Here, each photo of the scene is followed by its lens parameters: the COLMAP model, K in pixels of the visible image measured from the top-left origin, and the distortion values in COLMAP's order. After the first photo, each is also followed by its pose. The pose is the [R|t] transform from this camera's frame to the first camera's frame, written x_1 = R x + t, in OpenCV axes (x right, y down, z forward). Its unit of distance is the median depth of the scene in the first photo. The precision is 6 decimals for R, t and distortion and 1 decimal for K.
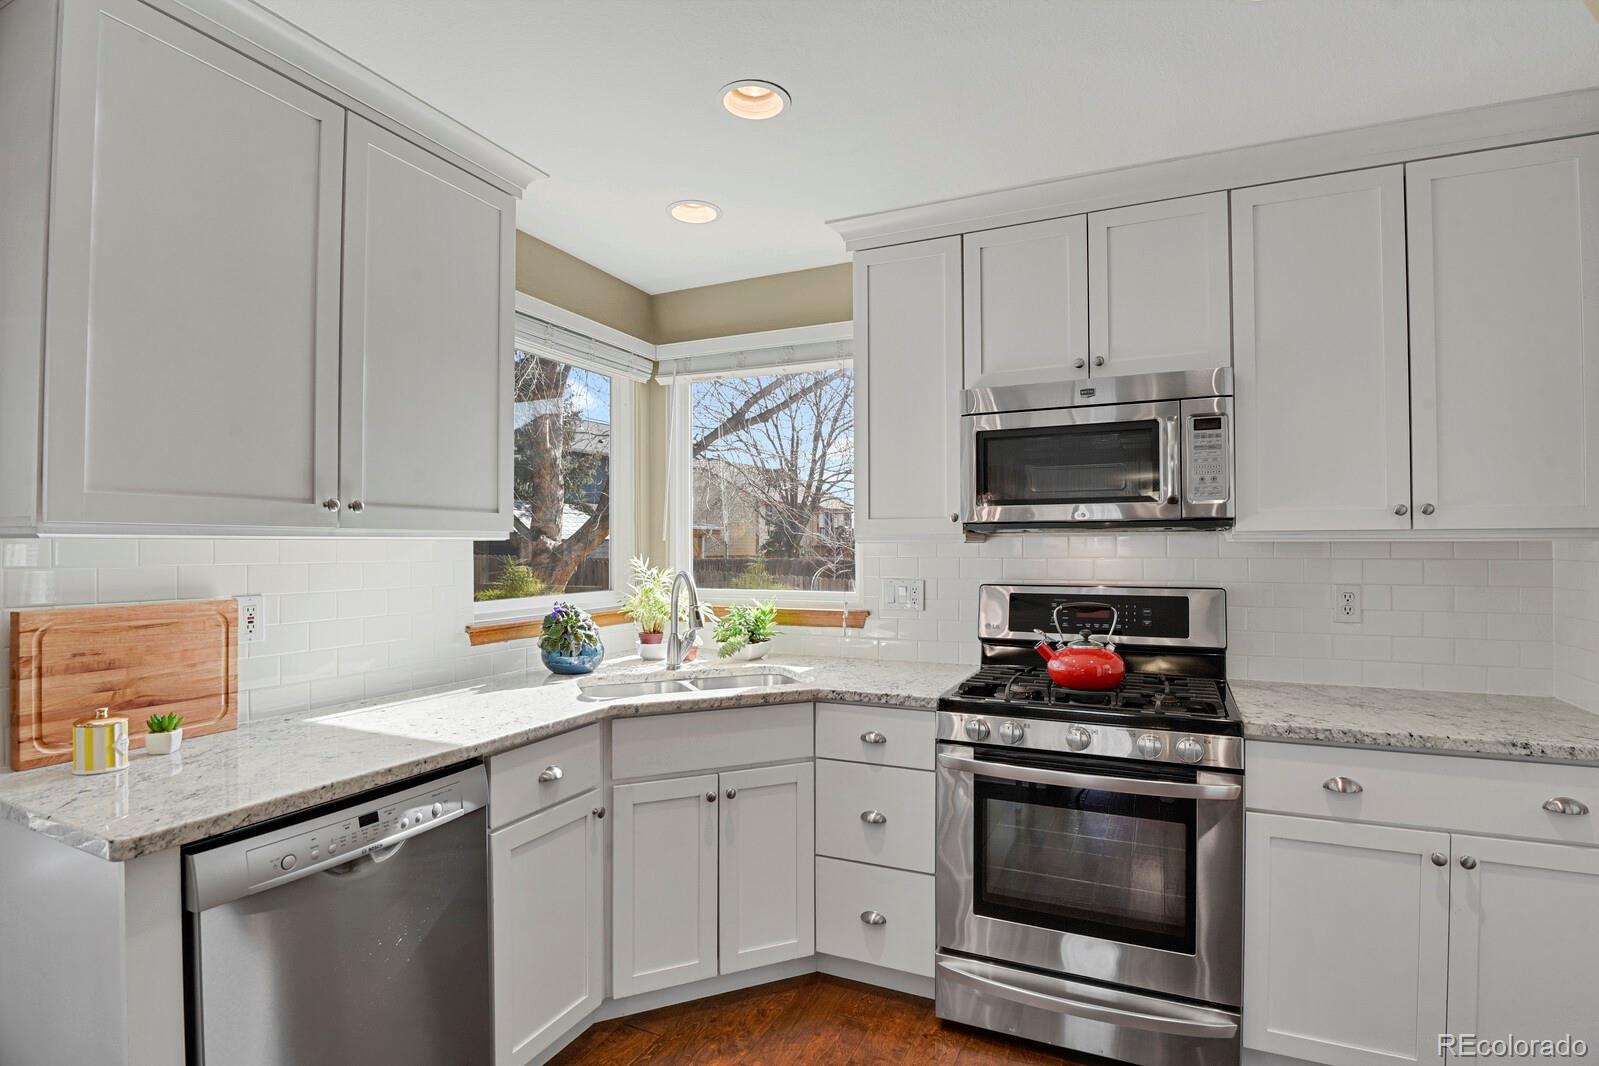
lens RADIAL K [[773.5, 0, 827.7], [0, 773.5, 532.2], [0, 0, 1]] dist [-0.024653, -0.000216]
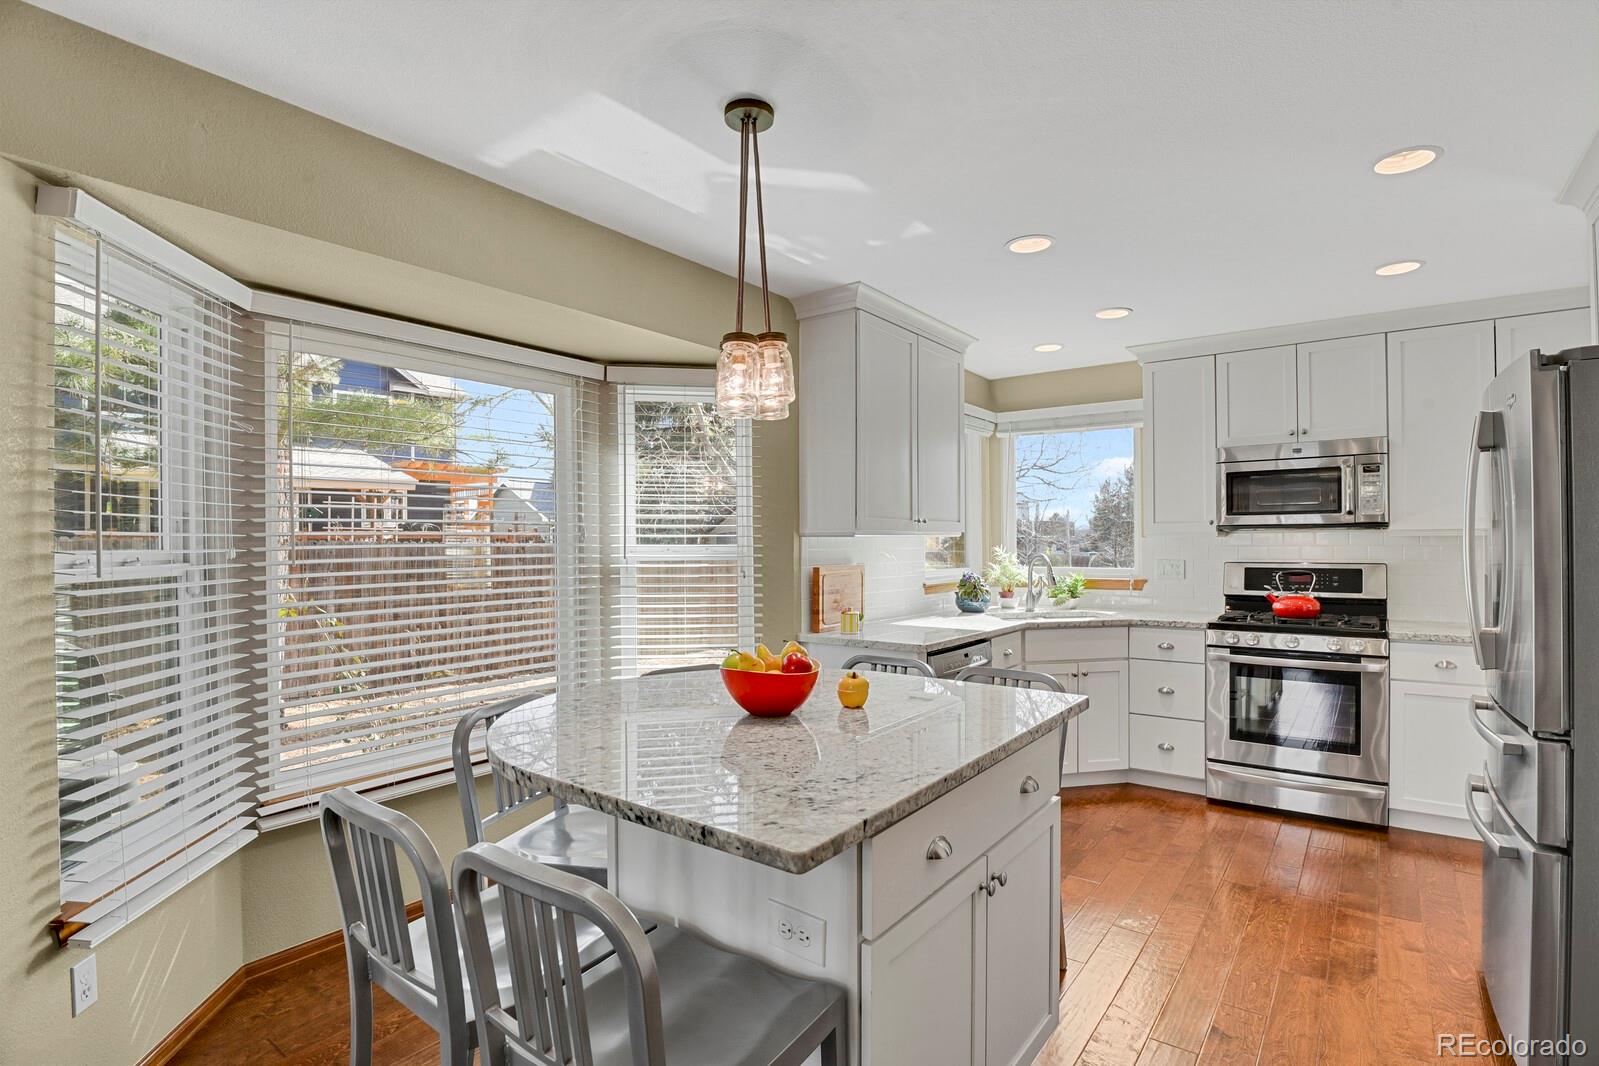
lens RADIAL K [[792.7, 0, 811.0], [0, 792.7, 536.5], [0, 0, 1]] dist [-0.025137, -0.000512]
pose [[0.976746, -0.004335, -0.214358, -0.353660], [0.007235, 0.999893, 0.012748, -0.017117], [0.214280, -0.014003, 0.976672, -0.964388]]
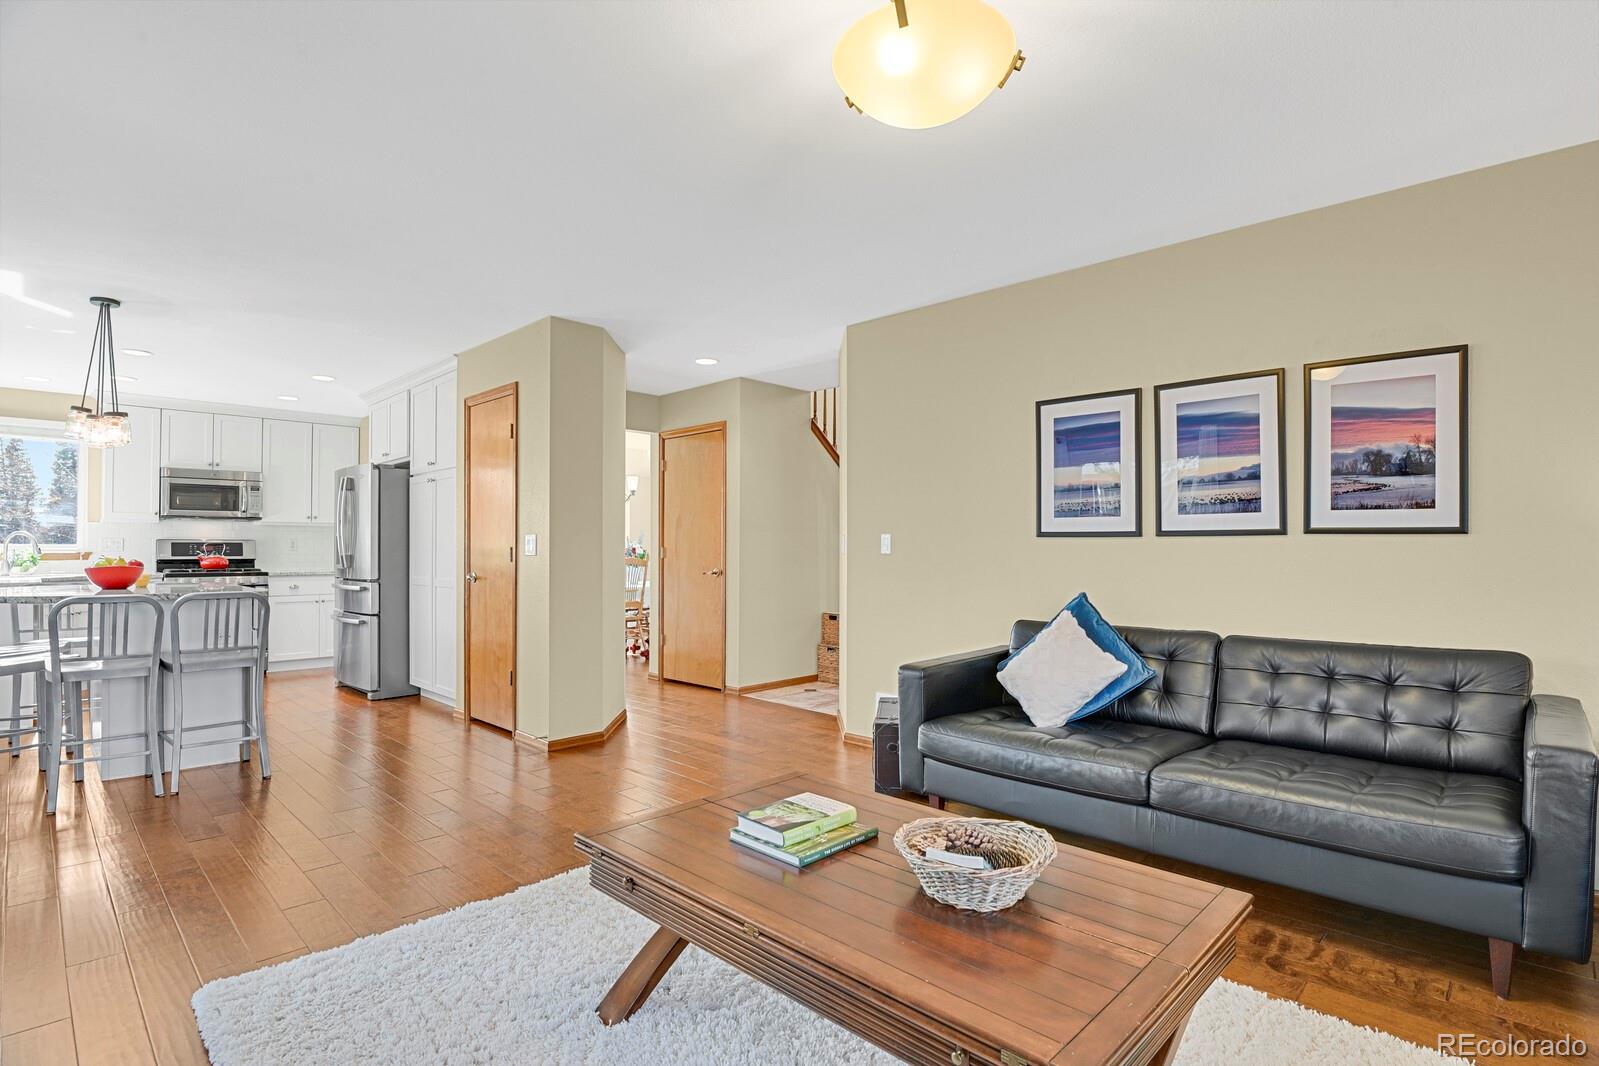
lens RADIAL K [[783.1, 0, 810.8], [0, 783.1, 539.2], [0, 0, 1]] dist [-0.032157, -0.001041]
pose [[0.349319, 0.011178, 0.936937, -1.686865], [-0.018126, 0.999822, -0.005171, 0.047436], [-0.936829, -0.015176, 0.349459, -2.290293]]
